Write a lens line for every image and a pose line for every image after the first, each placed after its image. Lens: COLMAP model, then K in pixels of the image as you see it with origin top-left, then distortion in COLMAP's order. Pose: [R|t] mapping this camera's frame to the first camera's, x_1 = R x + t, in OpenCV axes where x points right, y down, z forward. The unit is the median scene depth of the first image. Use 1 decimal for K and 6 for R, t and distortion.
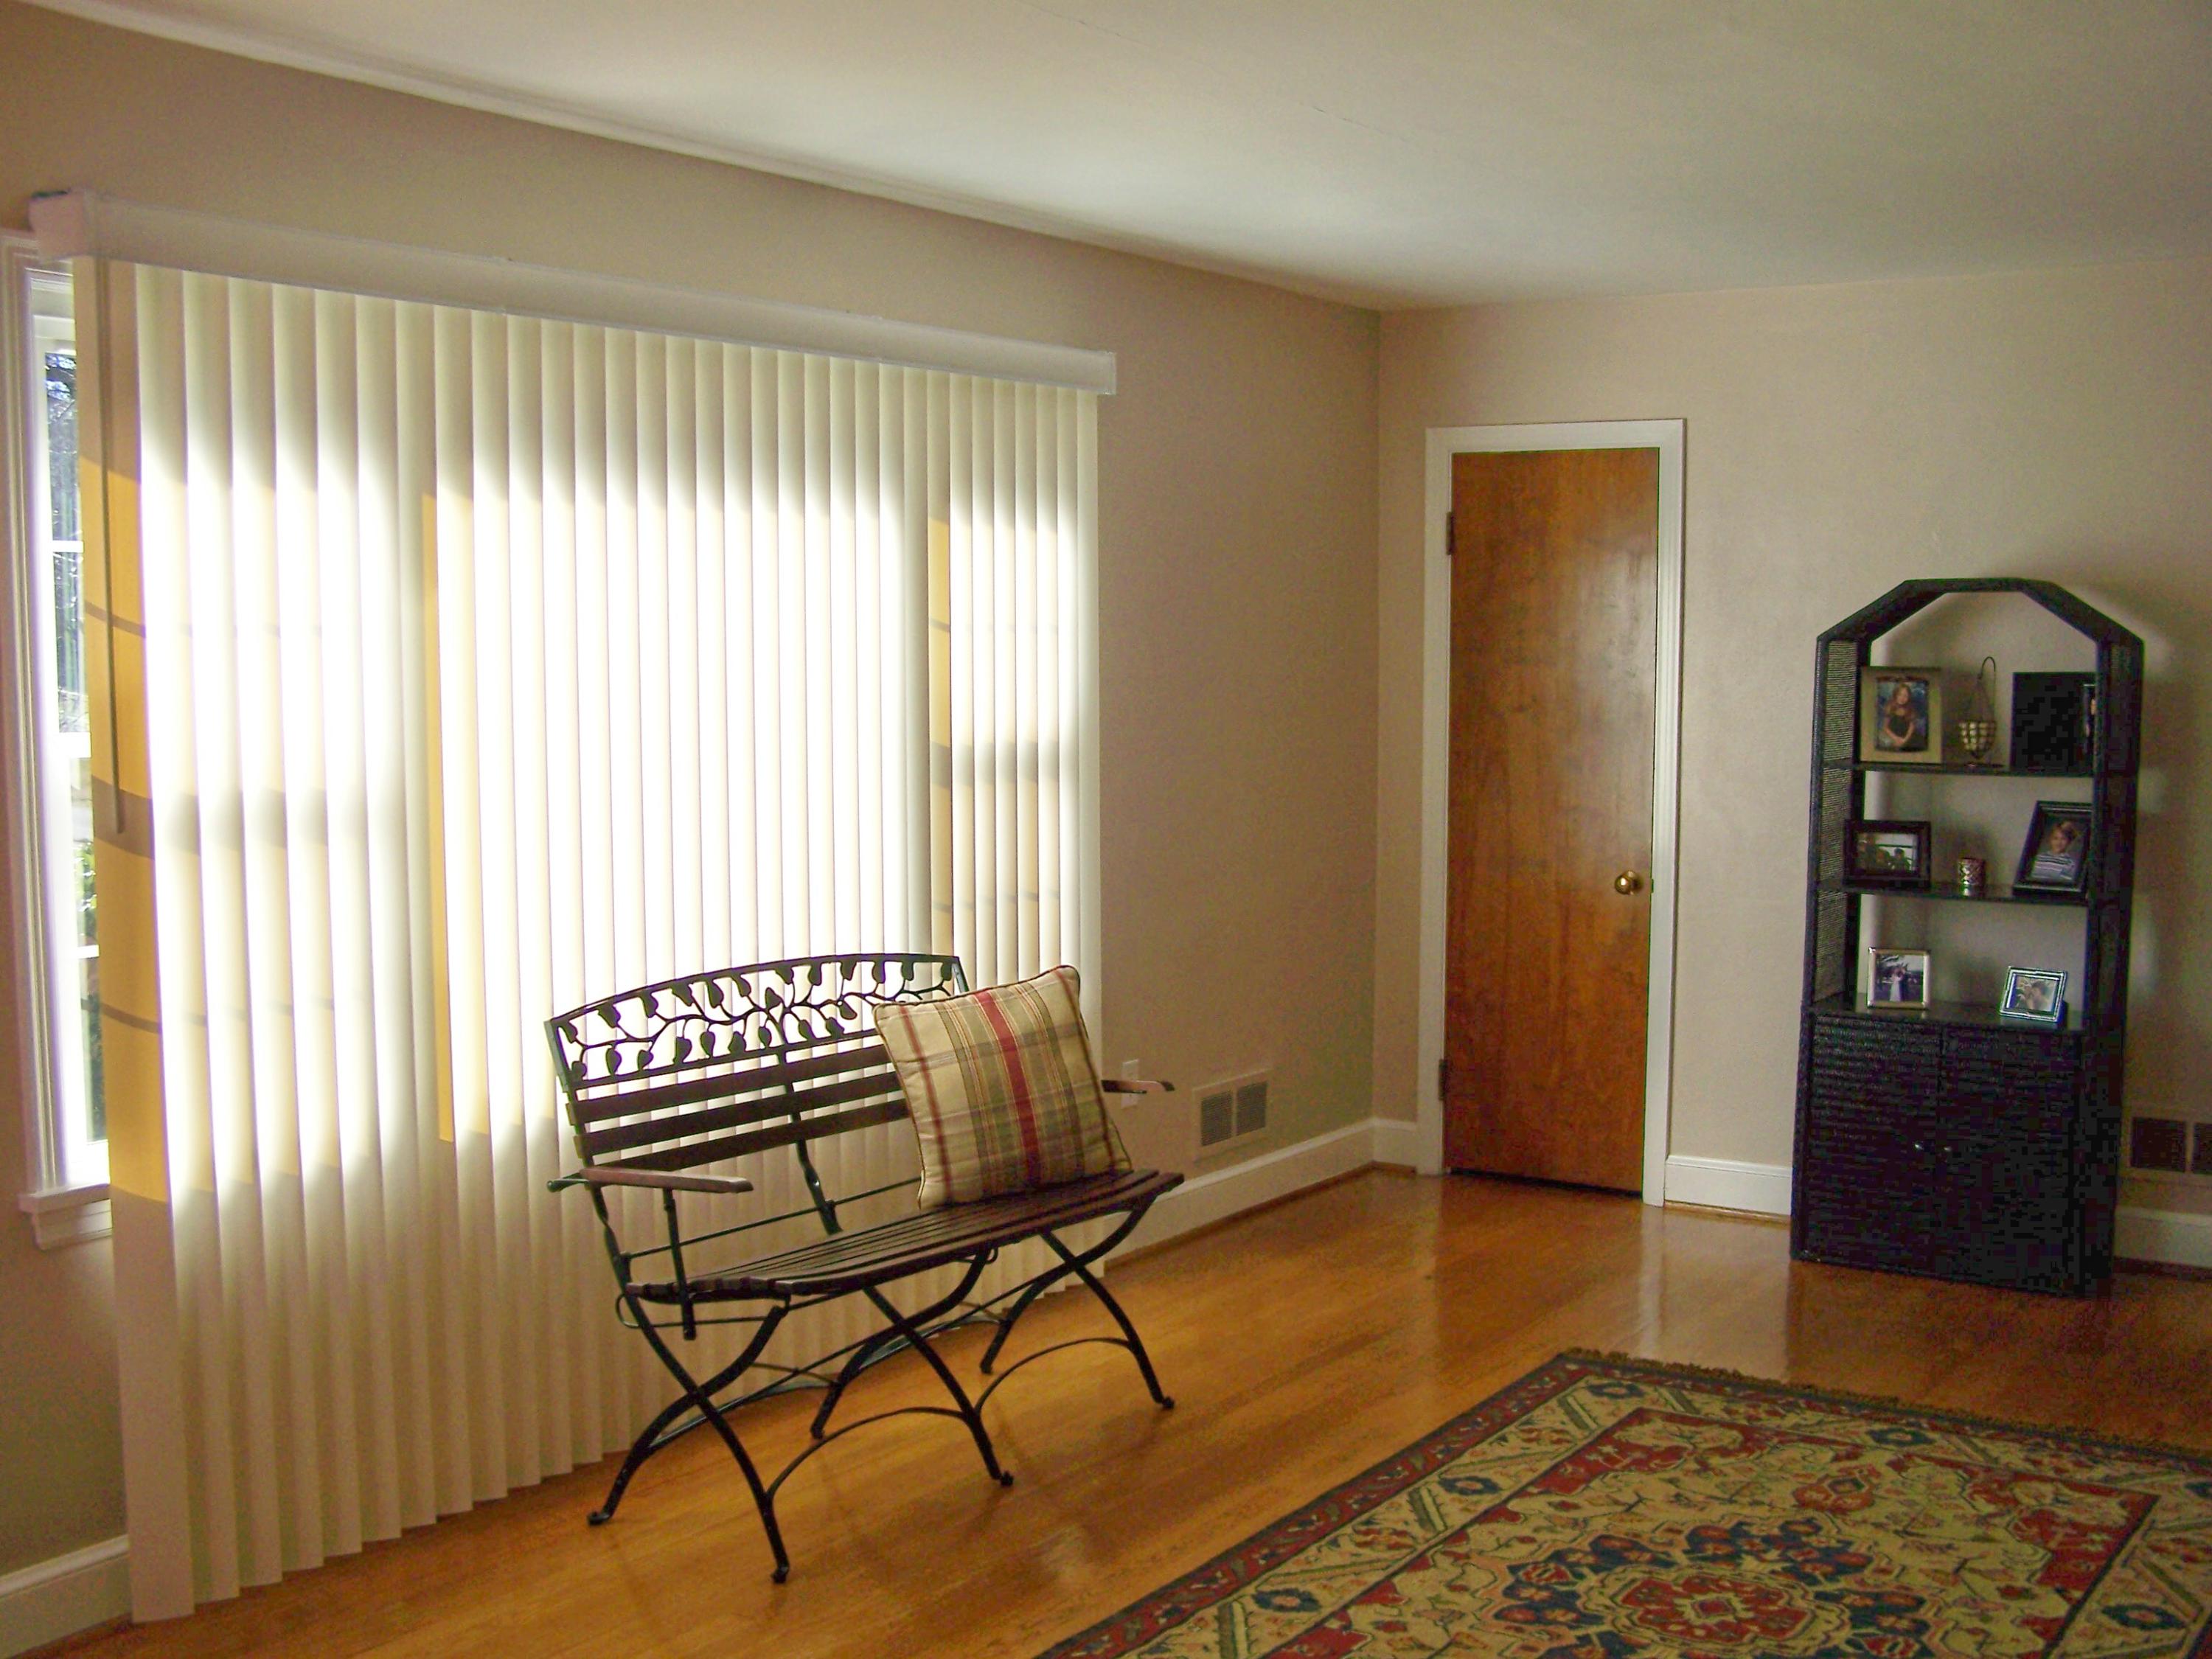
lens RADIAL K [[2506.4, 0, 1123.4], [0, 2506.4, 862.8], [0, 0, 1]] dist [-0.096802, 0.000000]
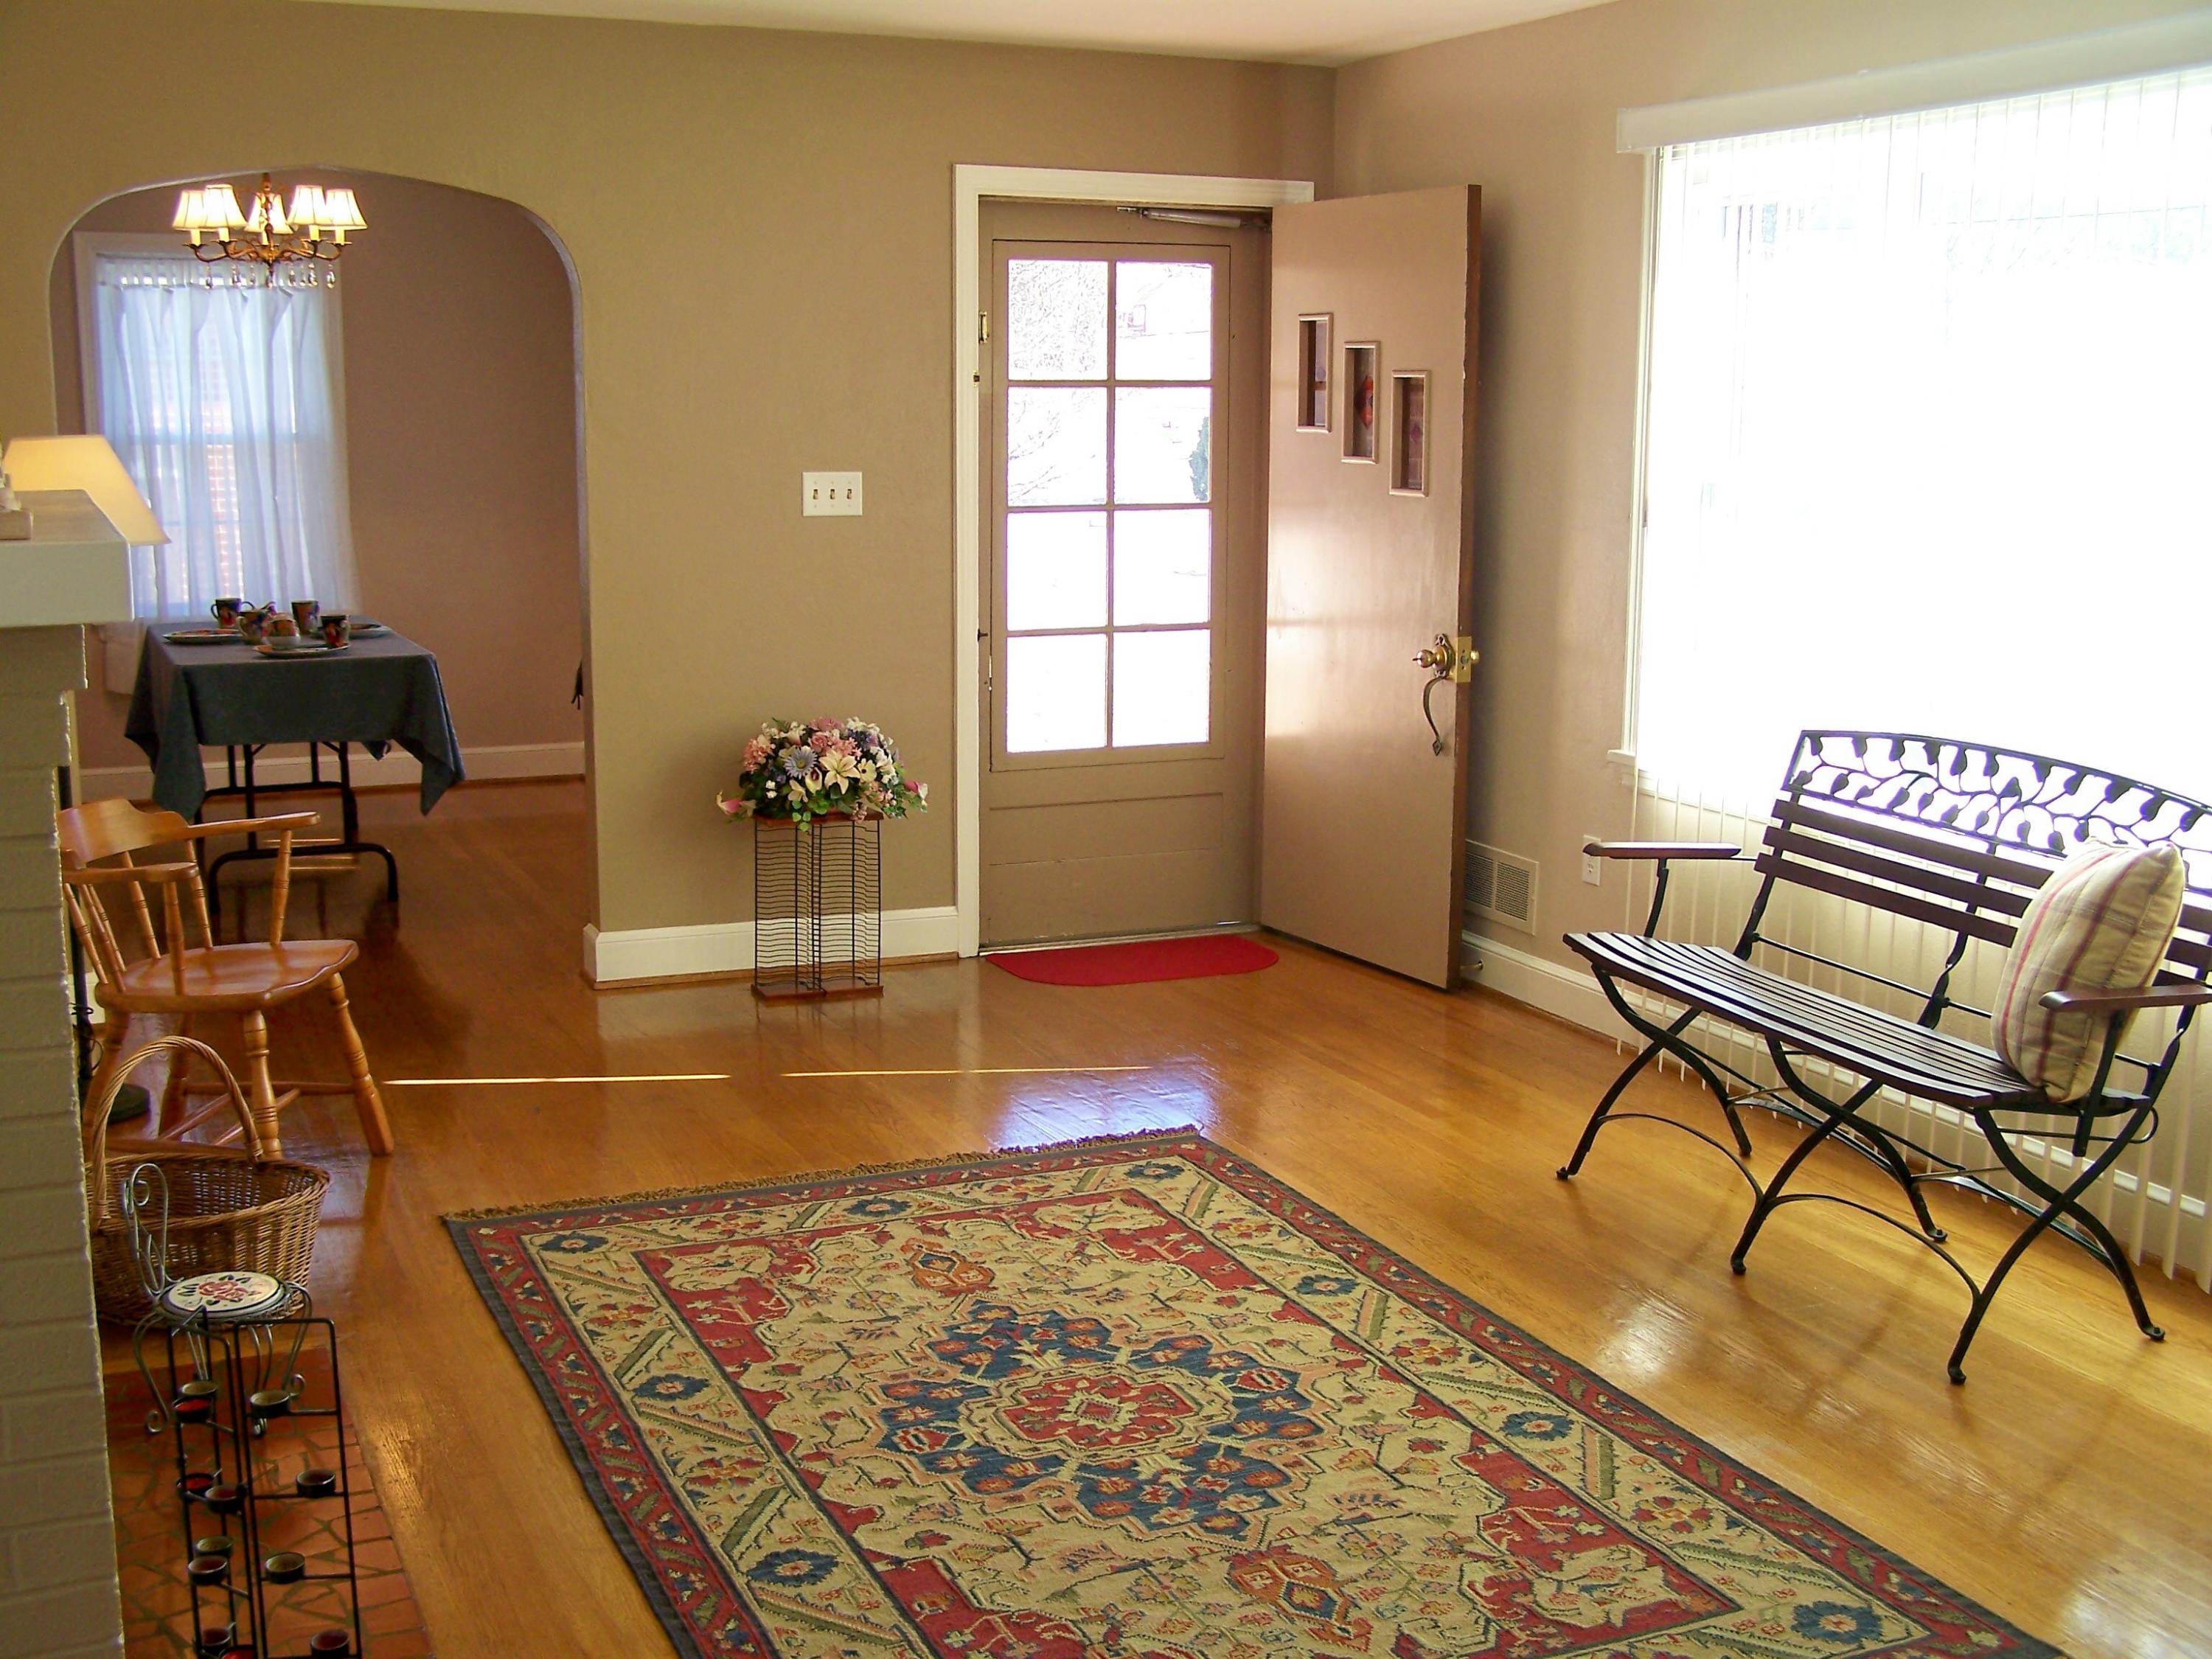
lens RADIAL K [[2506.4, 0, 1094.3], [0, 2506.4, 828.1], [0, 0, 1]] dist [-0.096802, 0.000000]
pose [[-0.537483, 0.142786, -0.831098, 0.834350], [-0.081002, 0.972261, 0.219423, -0.109610], [0.839375, 0.185257, -0.511008, 1.192916]]
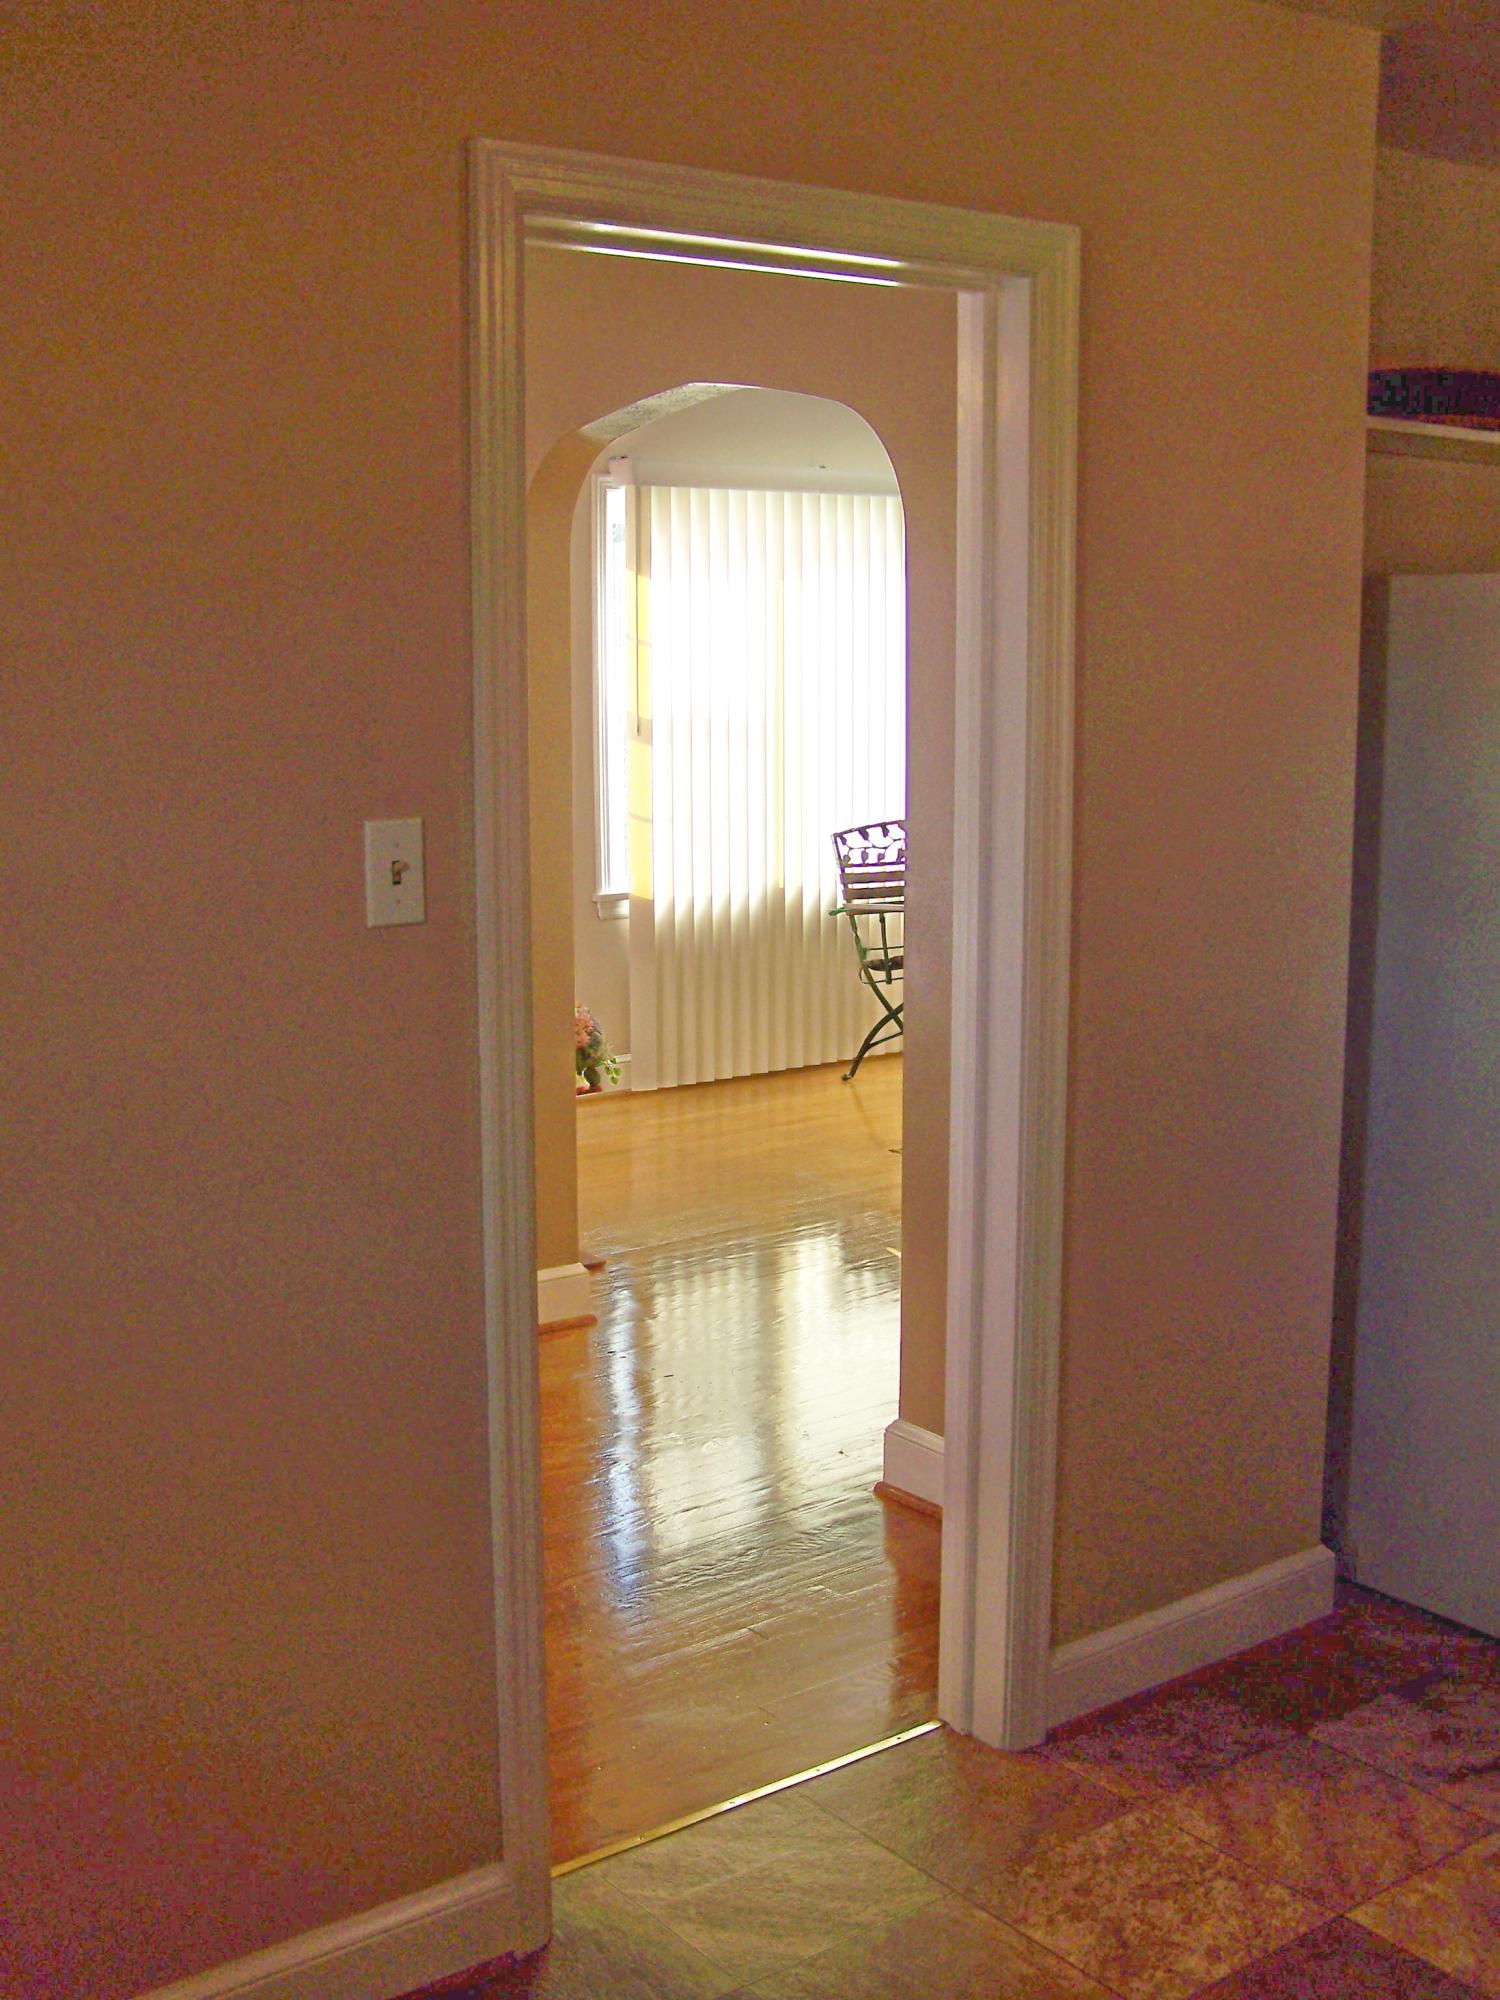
lens RADIAL K [[2266.2, 0, 751.6], [0, 2266.2, 1004.1], [0, 0, 1]] dist [-0.096802, 0.000000]
pose [[0.947558, 0.054531, -0.314898, 0.274400], [-0.031189, 0.996411, 0.078697, 0.052440], [0.318059, -0.064749, 0.945857, -0.726417]]
